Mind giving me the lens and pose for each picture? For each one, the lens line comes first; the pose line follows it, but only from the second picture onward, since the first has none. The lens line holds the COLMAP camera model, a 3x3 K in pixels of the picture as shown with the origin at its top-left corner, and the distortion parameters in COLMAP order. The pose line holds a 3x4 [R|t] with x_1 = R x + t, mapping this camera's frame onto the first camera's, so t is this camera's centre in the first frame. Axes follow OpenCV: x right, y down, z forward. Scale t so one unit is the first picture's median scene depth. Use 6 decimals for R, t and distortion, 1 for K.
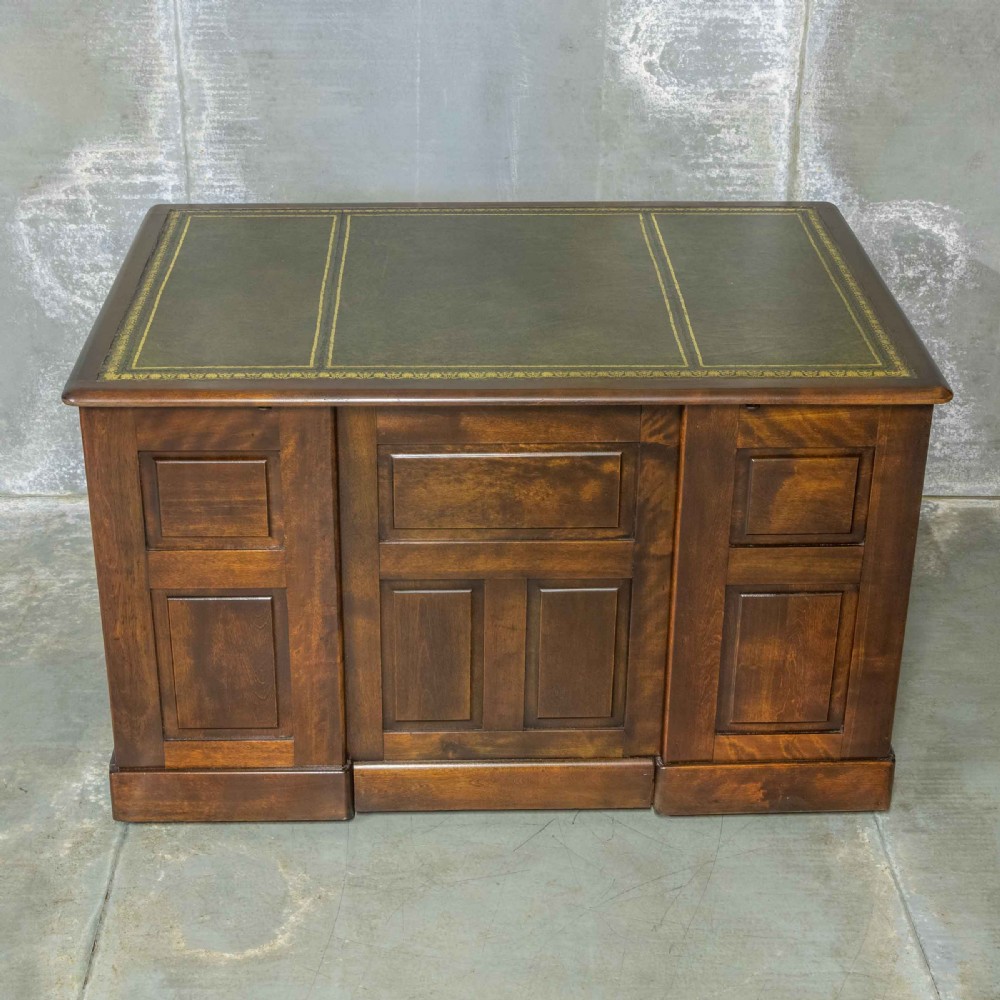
lens RADIAL K [[1754.9, 0, 488.3], [0, 1754.9, 461.8], [0, 0, 1]] dist [-0.023704, 0.135825]
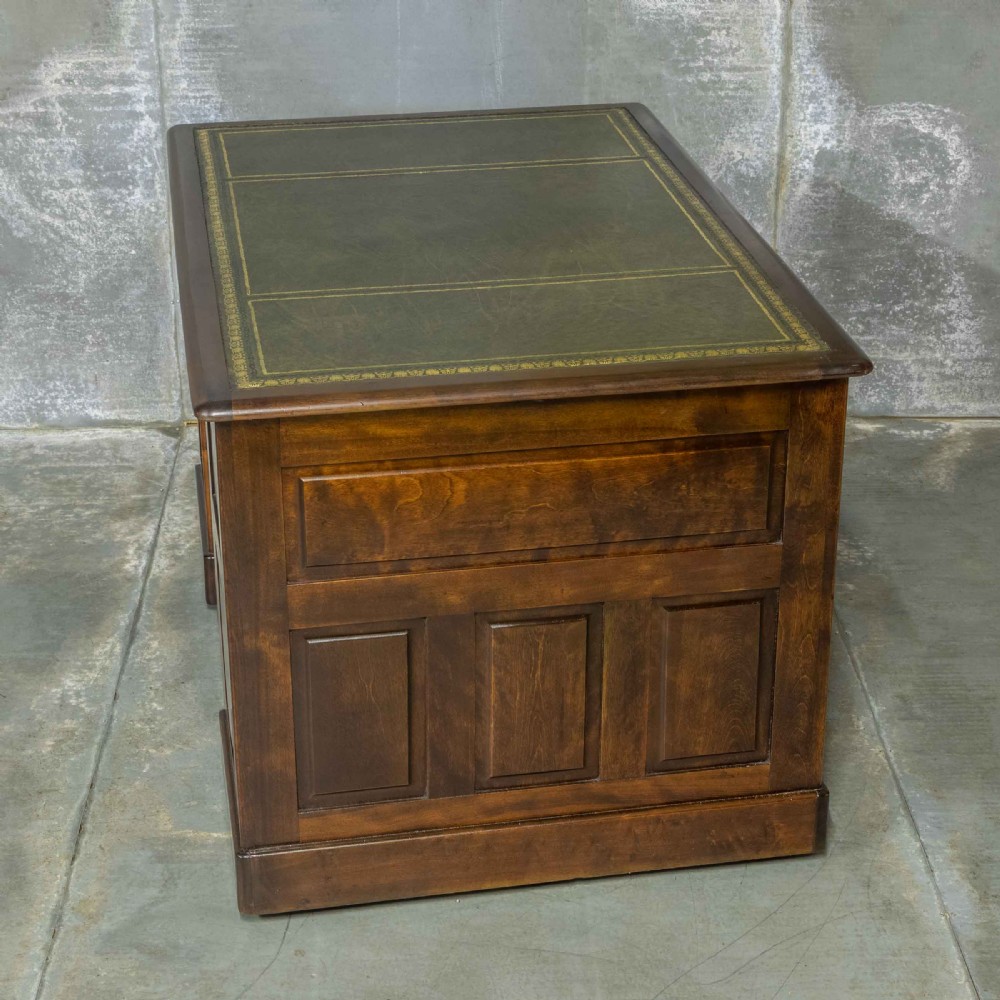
lens RADIAL K [[2089.1, 0, 506.8], [0, 2089.1, 407.0], [0, 0, 1]] dist [0.023679, 0.180684]
pose [[0.999880, -0.013817, 0.006959, 0.008697], [0.014133, 0.998759, -0.047751, 0.072424], [-0.006291, 0.047844, 0.998835, -0.147785]]
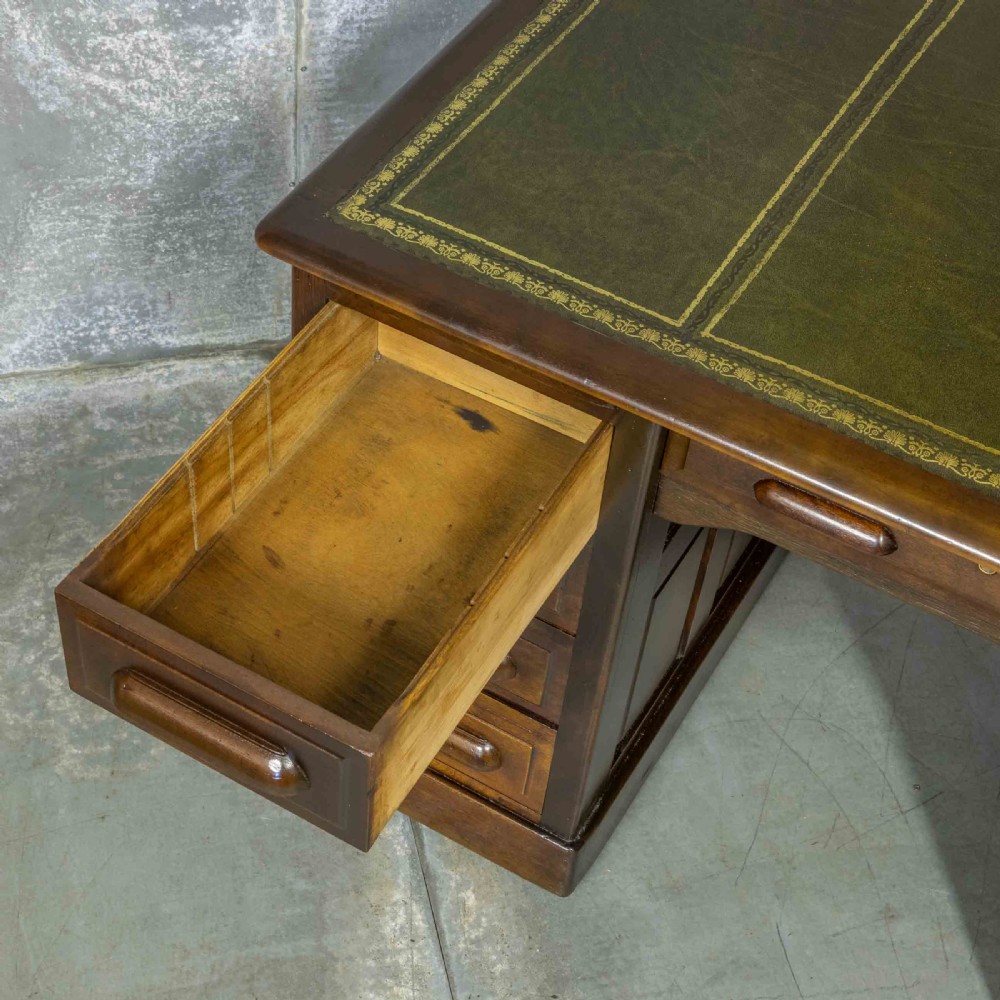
lens RADIAL K [[1833.8, 0, 355.9], [0, 1833.8, 501.7], [0, 0, 1]] dist [-0.017919, 0.280235]
pose [[0.987449, -0.107155, 0.116030, -0.245344], [0.058298, 0.930049, 0.362782, -0.184618], [-0.146788, -0.351464, 0.924622, 0.404554]]
